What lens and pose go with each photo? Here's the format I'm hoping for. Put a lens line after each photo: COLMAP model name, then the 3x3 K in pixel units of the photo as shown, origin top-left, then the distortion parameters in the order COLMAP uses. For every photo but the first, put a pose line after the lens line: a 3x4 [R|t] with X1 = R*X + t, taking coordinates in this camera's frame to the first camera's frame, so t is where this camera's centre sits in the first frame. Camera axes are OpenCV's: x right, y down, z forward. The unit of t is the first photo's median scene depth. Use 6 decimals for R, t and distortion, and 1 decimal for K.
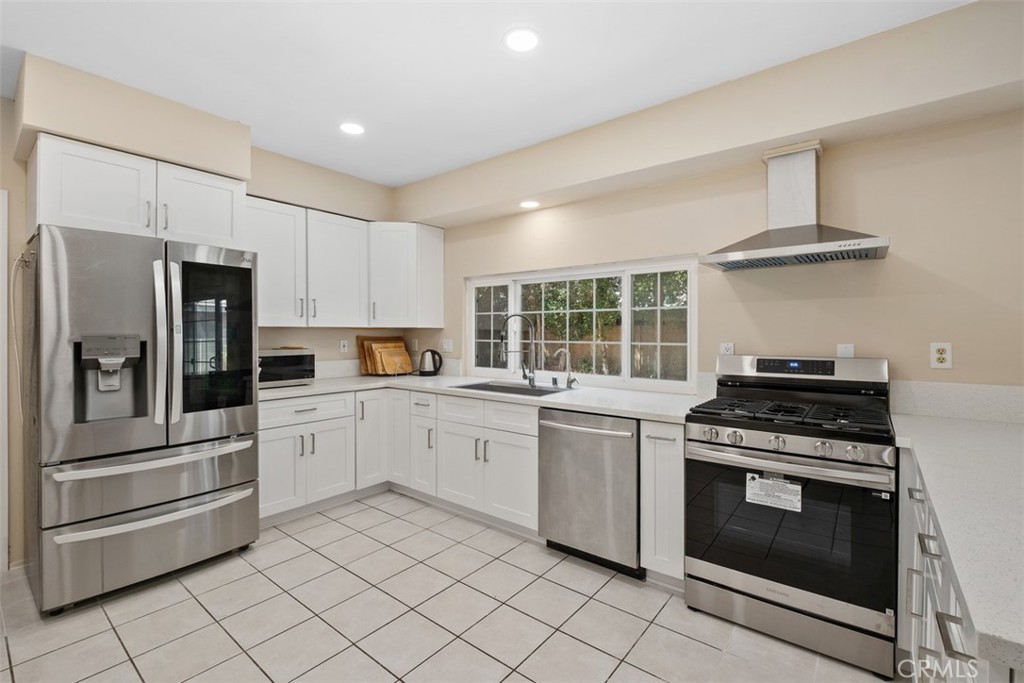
lens RADIAL K [[447.1, 0, 512.6], [0, 447.1, 335.2], [0, 0, 1]] dist [0.001521, -0.006133]
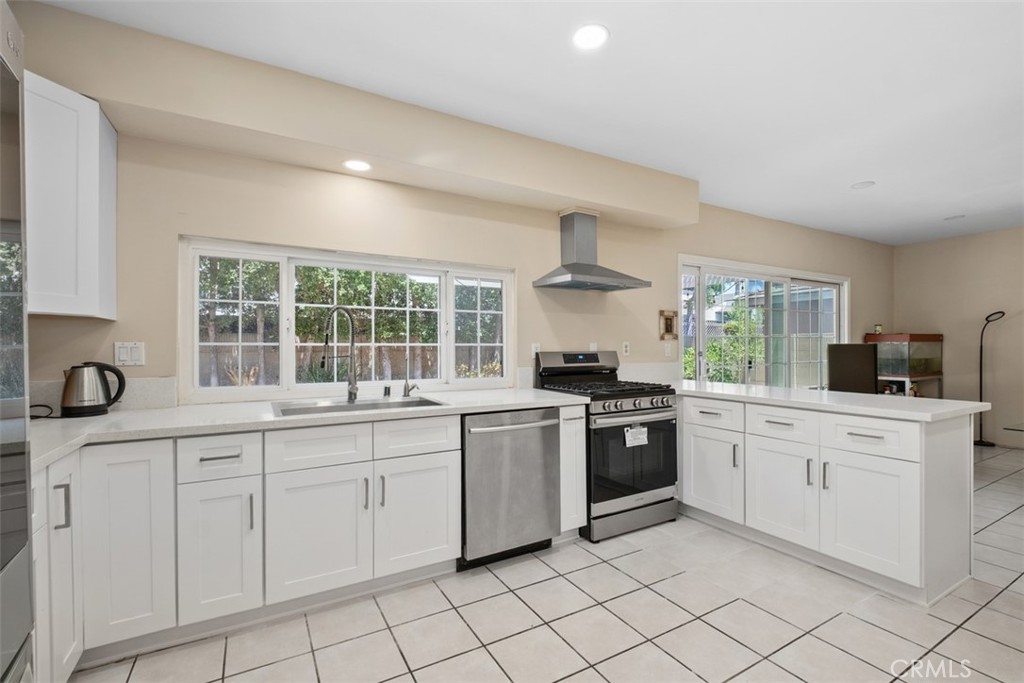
lens RADIAL K [[456.5, 0, 512.0], [0, 456.5, 341.5], [0, 0, 1]] dist [0.001993, -0.008209]
pose [[0.364786, 0.007995, 0.931057, -0.696332], [0.004687, 0.999935, -0.010422, 0.023558], [-0.931080, 0.008166, 0.364724, 0.539207]]
